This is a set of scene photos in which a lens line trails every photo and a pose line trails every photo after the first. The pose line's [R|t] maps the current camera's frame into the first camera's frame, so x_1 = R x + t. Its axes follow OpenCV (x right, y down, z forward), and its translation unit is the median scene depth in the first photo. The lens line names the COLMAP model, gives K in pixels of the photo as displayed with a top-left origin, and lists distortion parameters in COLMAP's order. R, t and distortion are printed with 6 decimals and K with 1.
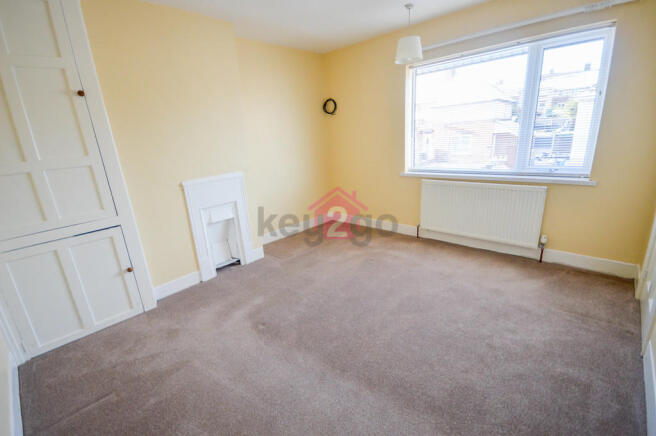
lens RADIAL K [[292.8, 0, 328.0], [0, 292.8, 218.0], [0, 0, 1]] dist [-0.000029, -0.000041]
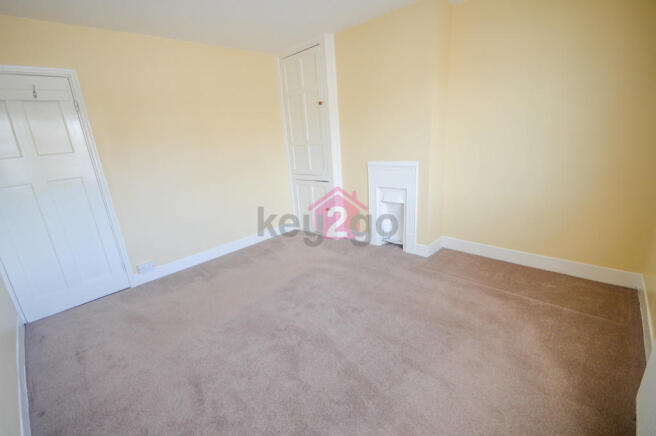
lens RADIAL K [[292.8, 0, 328.0], [0, 292.8, 218.0], [0, 0, 1]] dist [-0.000029, -0.000041]
pose [[-0.017421, 0.340074, -0.940237, 0.678552], [-0.204995, 0.919188, 0.336259, -0.251882], [0.978608, 0.198602, 0.053700, 0.699473]]
